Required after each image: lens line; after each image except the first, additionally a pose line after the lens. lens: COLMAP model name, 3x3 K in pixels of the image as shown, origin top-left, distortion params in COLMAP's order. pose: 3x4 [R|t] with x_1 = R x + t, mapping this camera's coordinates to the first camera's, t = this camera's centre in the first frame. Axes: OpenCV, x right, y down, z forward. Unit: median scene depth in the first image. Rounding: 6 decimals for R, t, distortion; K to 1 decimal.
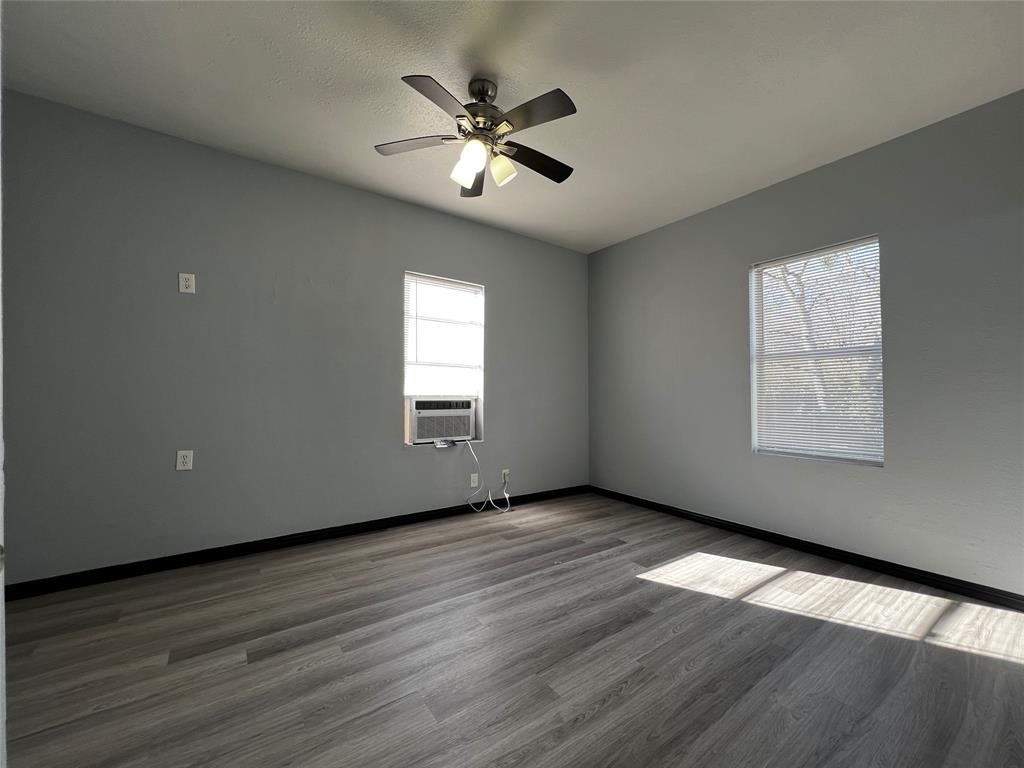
lens RADIAL K [[410.5, 0, 504.0], [0, 410.5, 392.2], [0, 0, 1]] dist [-0.001314, 0.000869]
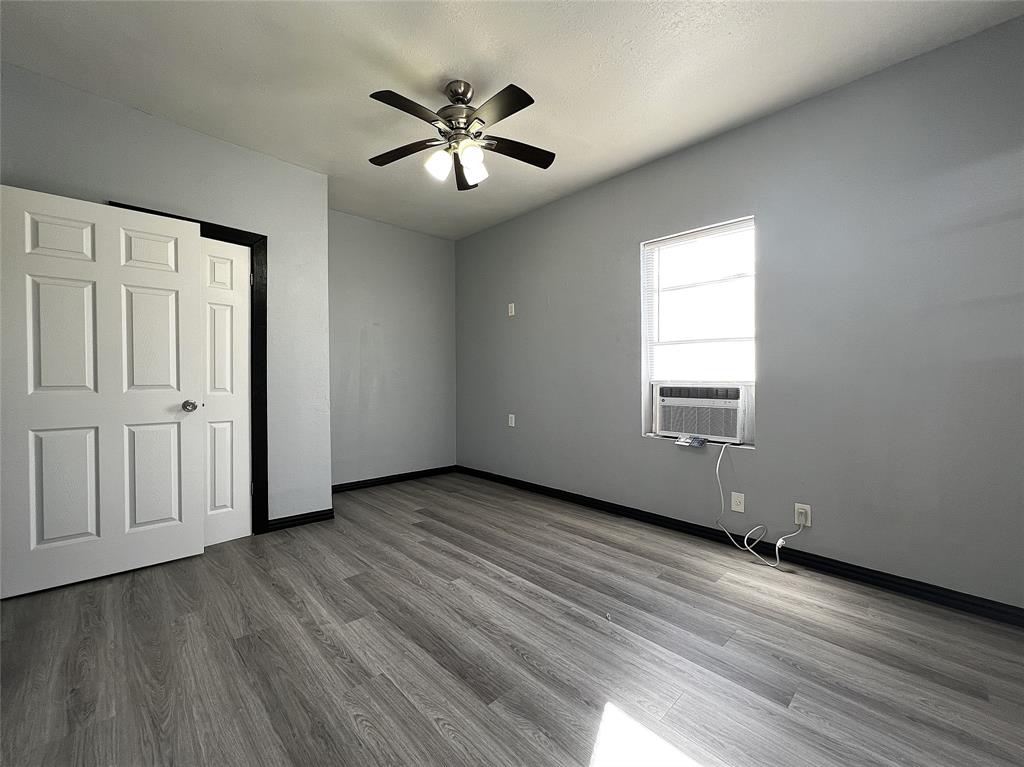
lens RADIAL K [[410.5, 0, 512.7], [0, 410.5, 391.7], [0, 0, 1]] dist [-0.001314, 0.000869]
pose [[0.159295, 0.023105, -0.986961, 0.728306], [-0.000874, 0.999729, 0.023263, 0.013884], [0.987231, -0.002843, 0.159272, 0.673449]]
